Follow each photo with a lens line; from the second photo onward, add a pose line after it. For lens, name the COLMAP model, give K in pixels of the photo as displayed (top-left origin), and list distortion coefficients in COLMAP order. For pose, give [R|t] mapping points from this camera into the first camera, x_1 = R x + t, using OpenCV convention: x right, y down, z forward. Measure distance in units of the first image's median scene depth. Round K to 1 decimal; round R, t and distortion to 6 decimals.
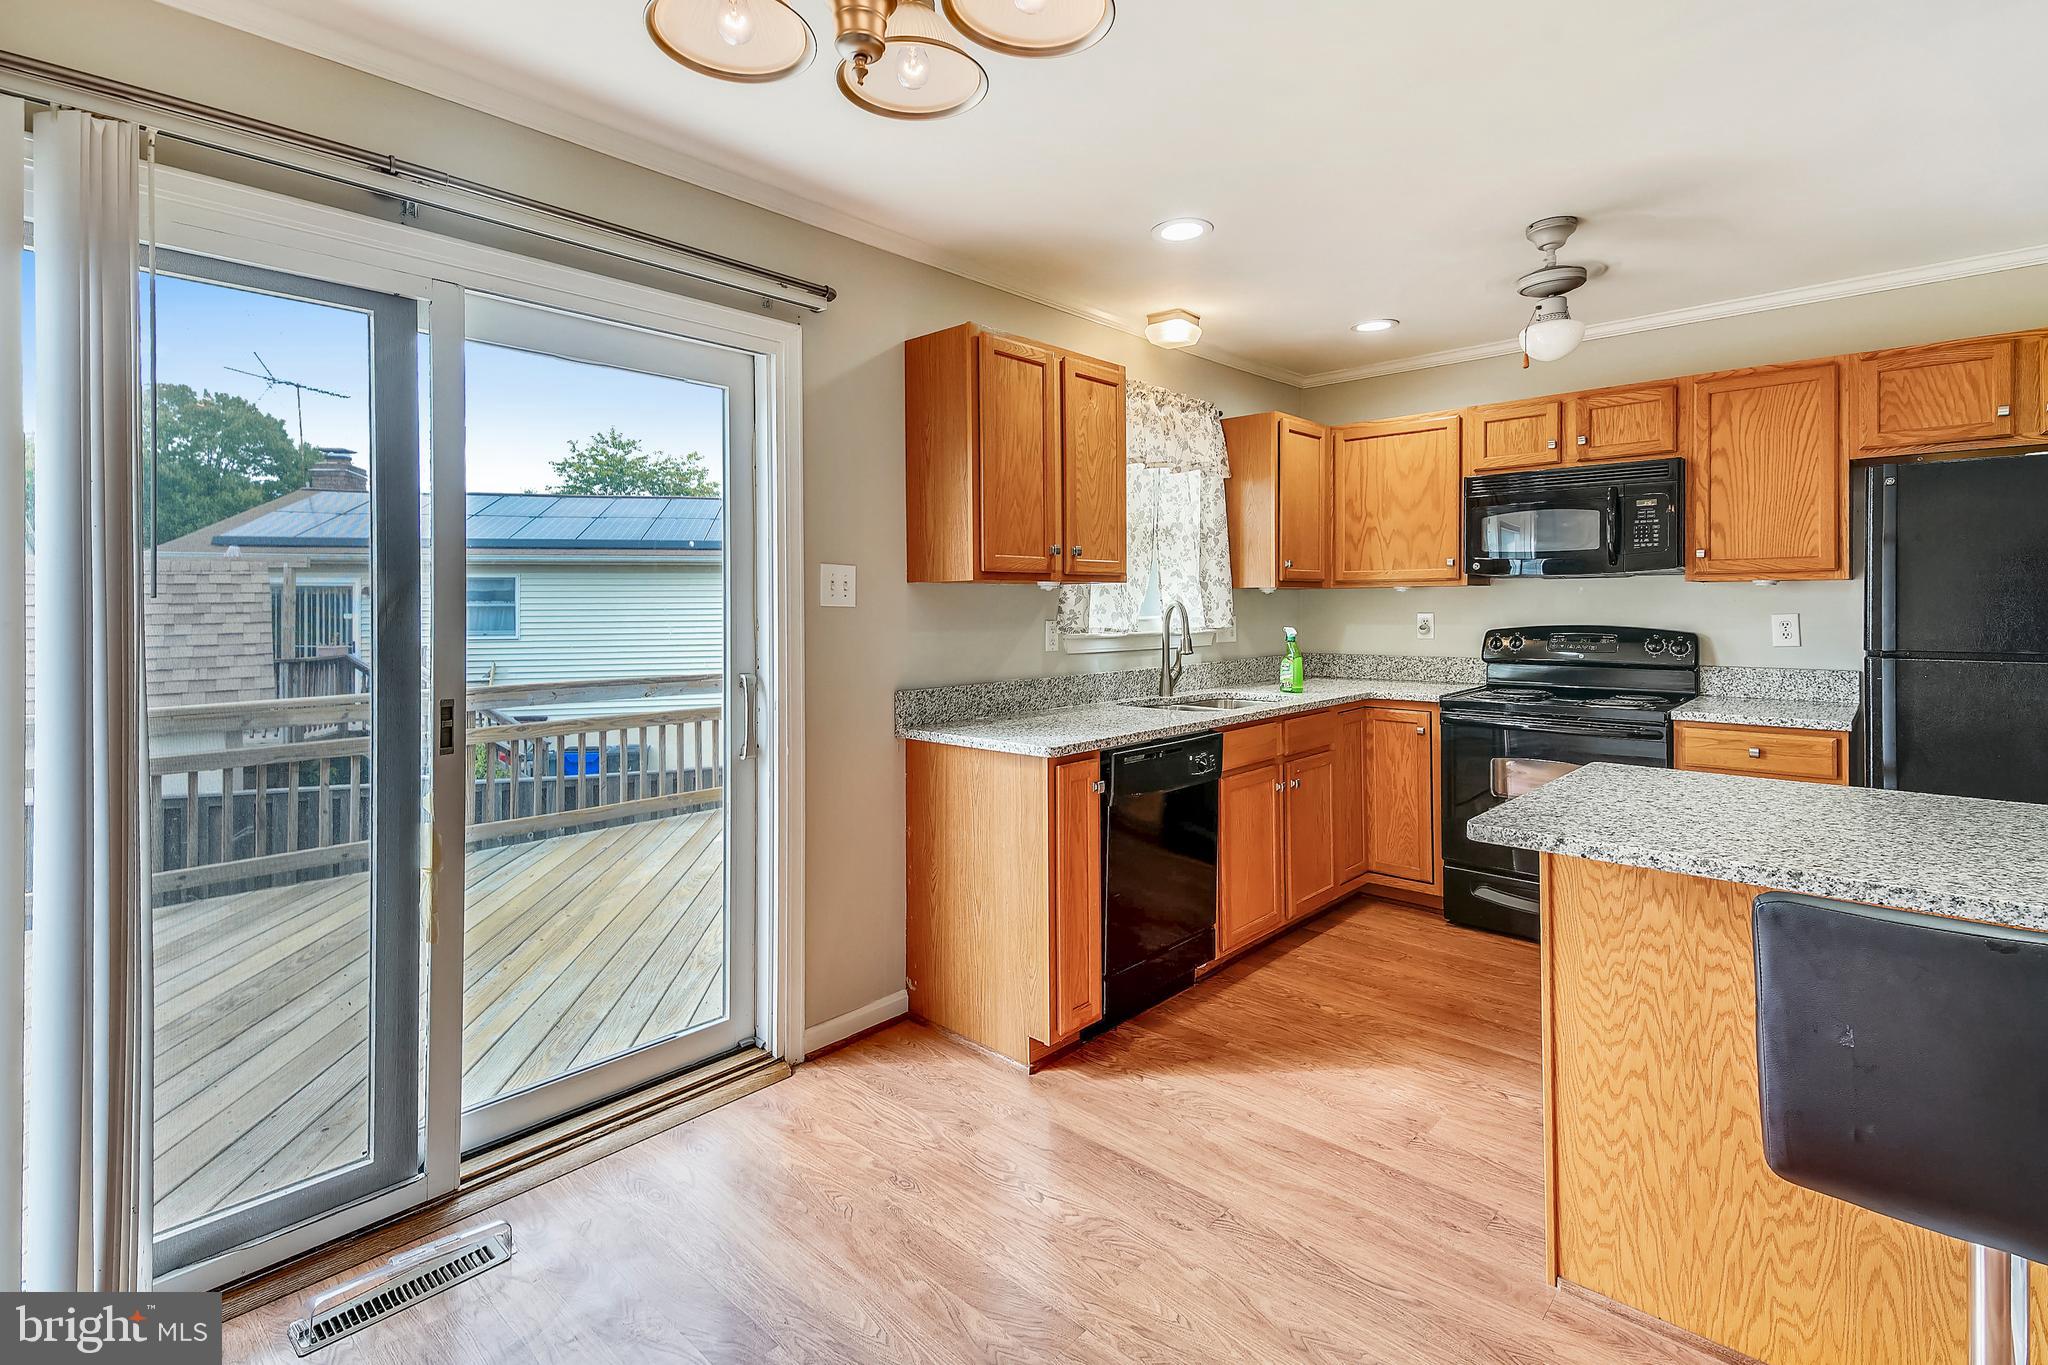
lens RADIAL K [[953.9, 0, 1027.3], [0, 953.9, 615.2], [0, 0, 1]] dist [0.036897, -0.019275]
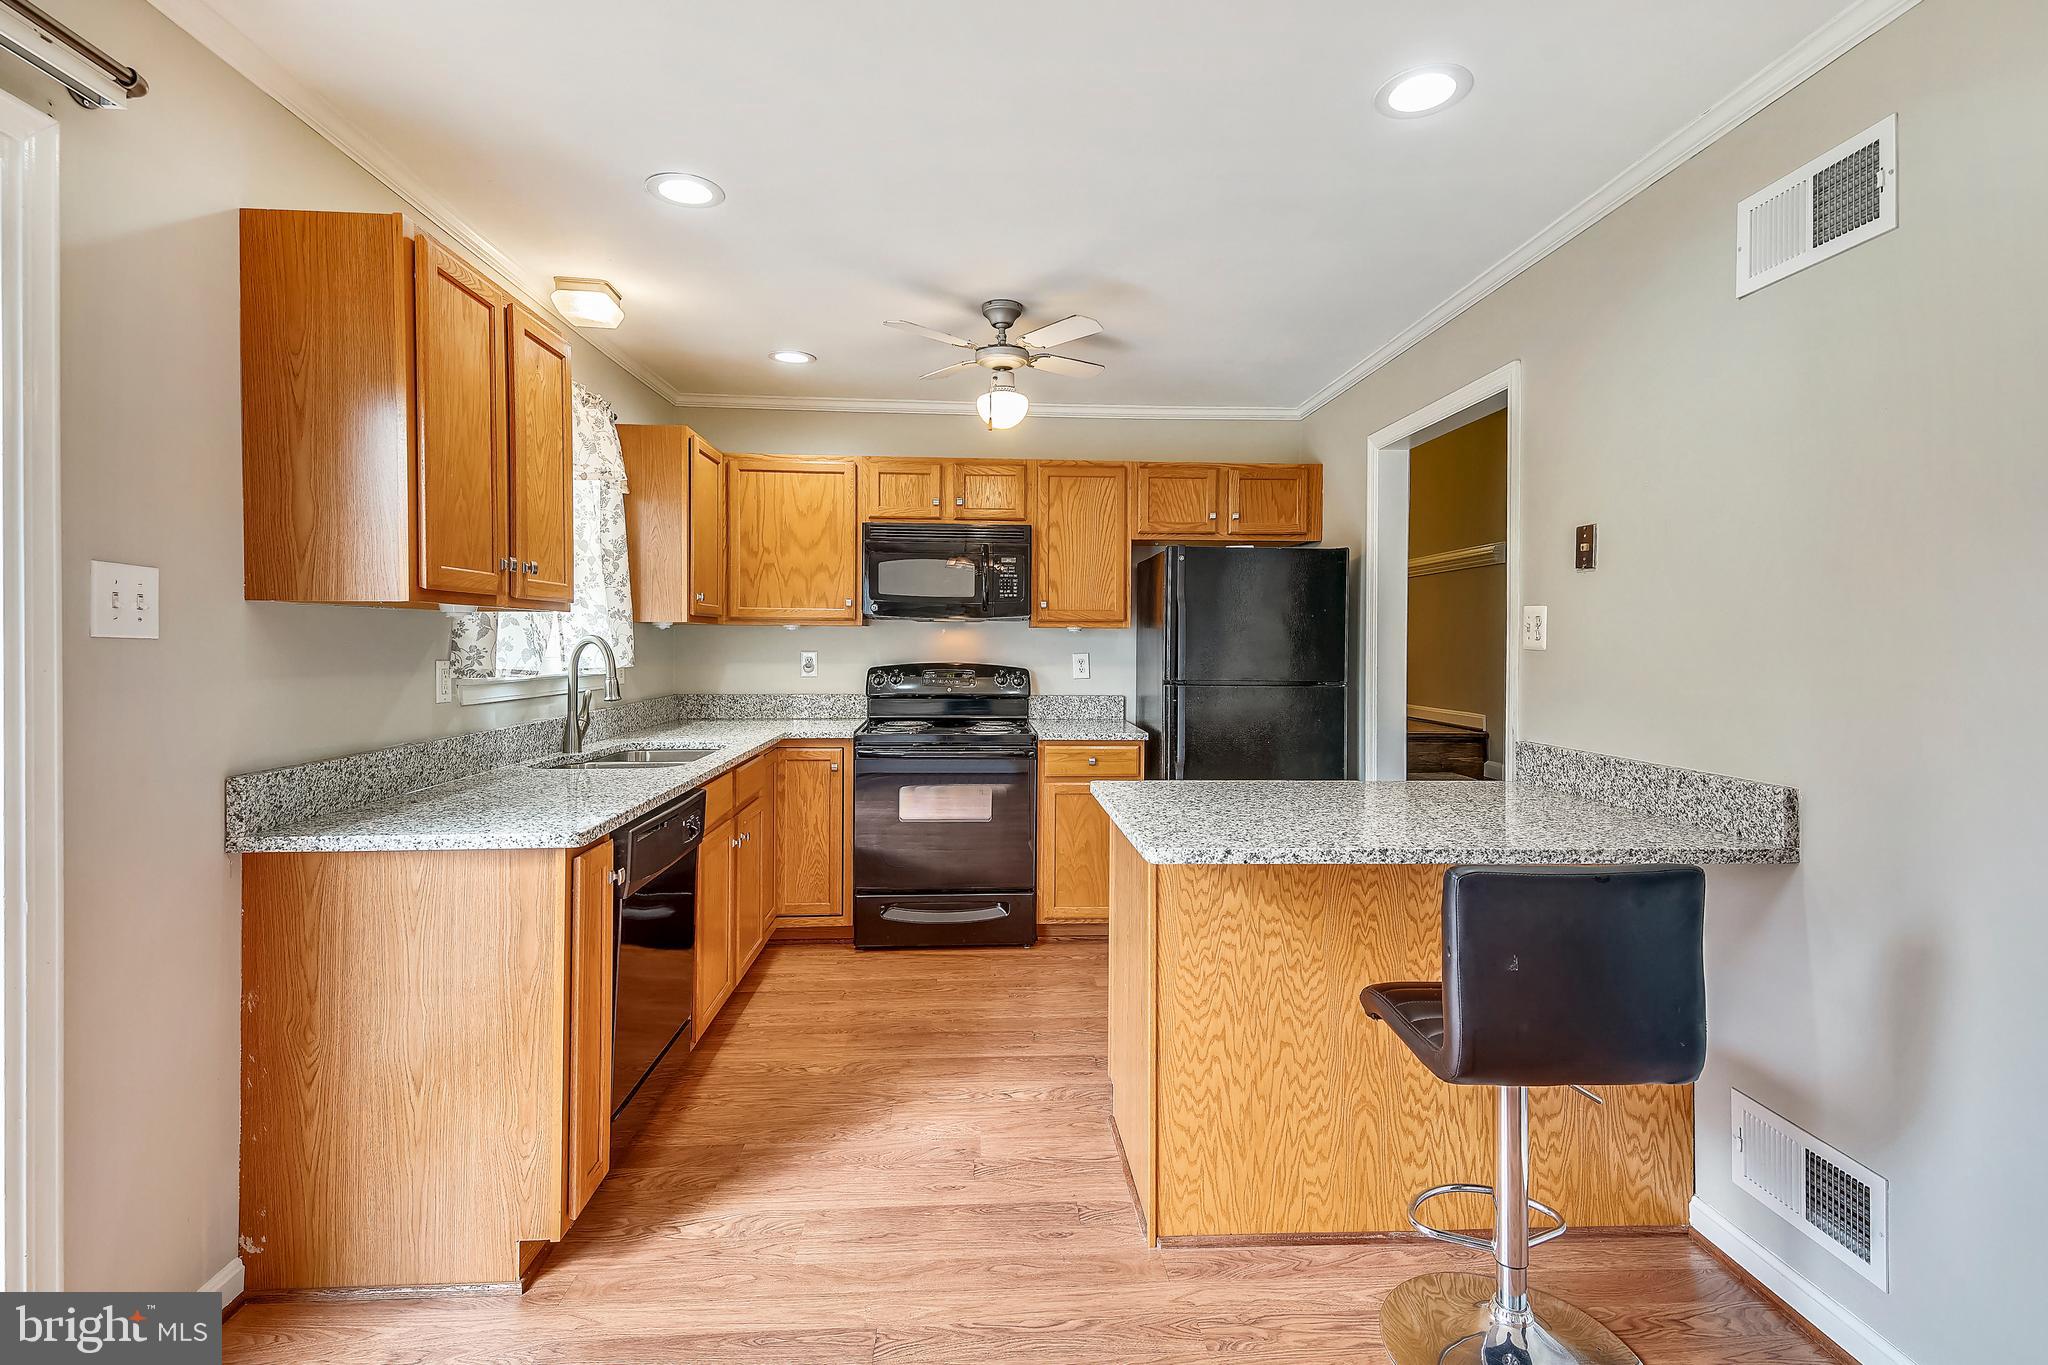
lens RADIAL K [[947.8, 0, 1028.0], [0, 947.8, 656.1], [0, 0, 1]] dist [0.045650, -0.023001]
pose [[0.694415, -0.000034, 0.719575, -0.216275], [-0.003148, 0.999990, 0.003085, -0.001549], [-0.719568, -0.004407, 0.694408, 0.192754]]
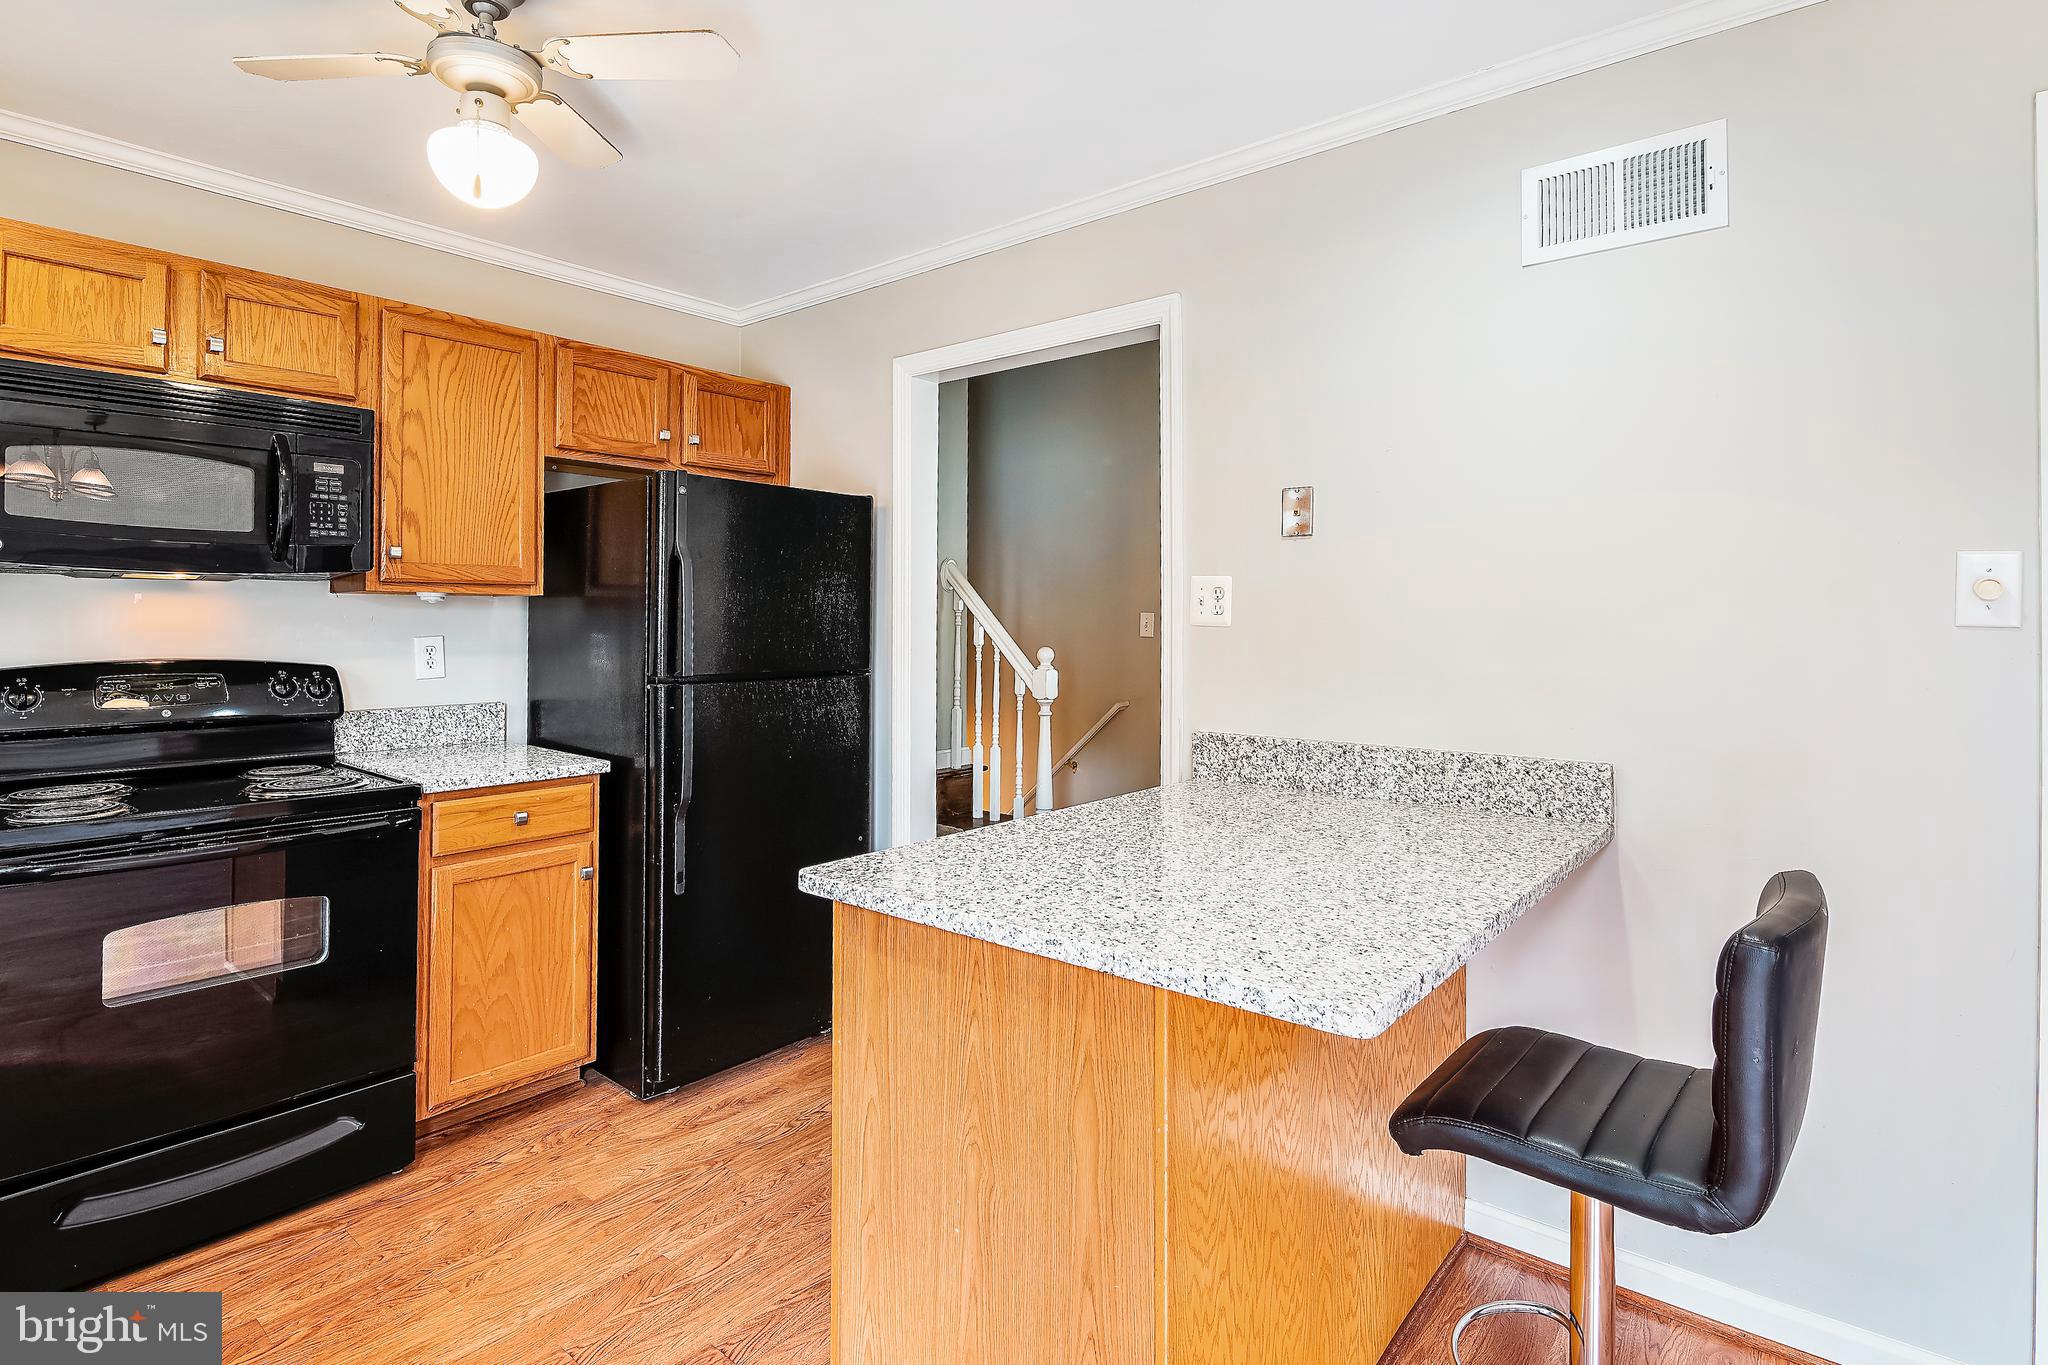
lens RADIAL K [[1018.3, 0, 1022.0], [0, 1018.3, 613.4], [0, 0, 1]] dist [-0.000147, -0.013478]
pose [[-0.043658, 0.011602, 0.998979, -0.071490], [0.008467, 0.999901, -0.011243, -0.008104], [-0.999011, 0.007968, -0.043752, 0.650751]]
